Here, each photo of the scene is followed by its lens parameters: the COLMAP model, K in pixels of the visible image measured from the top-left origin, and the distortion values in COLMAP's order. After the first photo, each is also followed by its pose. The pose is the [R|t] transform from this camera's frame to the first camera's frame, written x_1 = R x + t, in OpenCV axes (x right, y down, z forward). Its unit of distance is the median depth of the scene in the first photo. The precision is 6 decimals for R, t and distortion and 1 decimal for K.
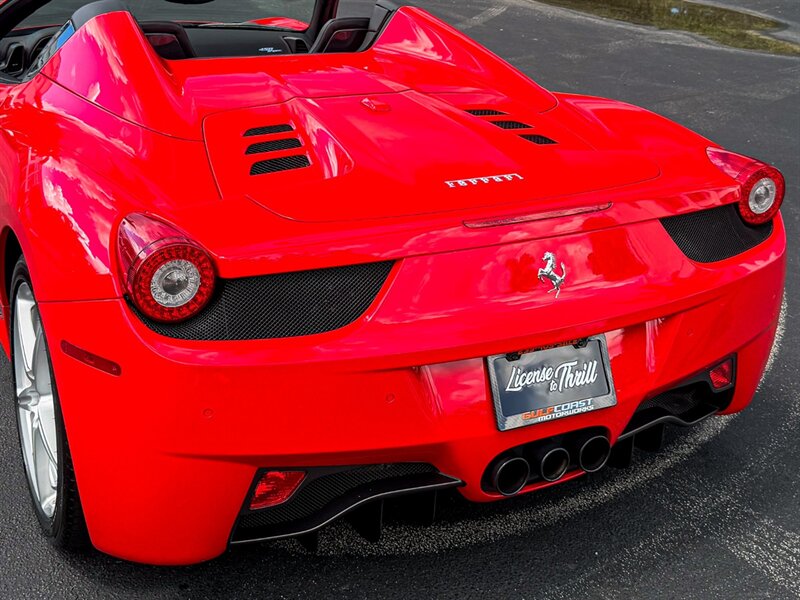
lens RADIAL K [[1088.1, 0, 412.8], [0, 1088.1, 196.1], [0, 0, 1]] dist [0.206361, -0.540454]
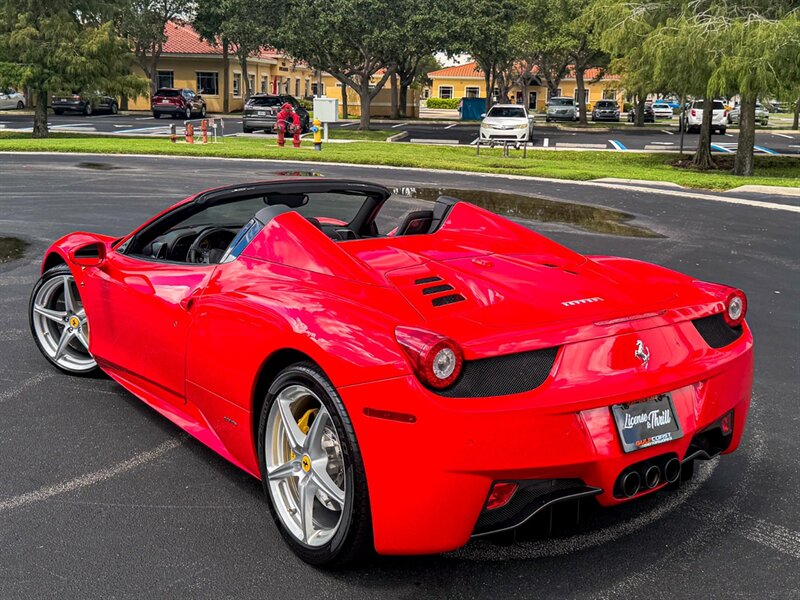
lens RADIAL K [[954.4, 0, 426.1], [0, 954.4, 216.6], [0, 0, 1]] dist [0.231576, -0.585201]
pose [[0.987460, -0.036478, 0.153599, -0.396533], [0.061601, 0.984844, -0.162132, 0.081899], [-0.145357, 0.169561, 0.974741, -0.385336]]
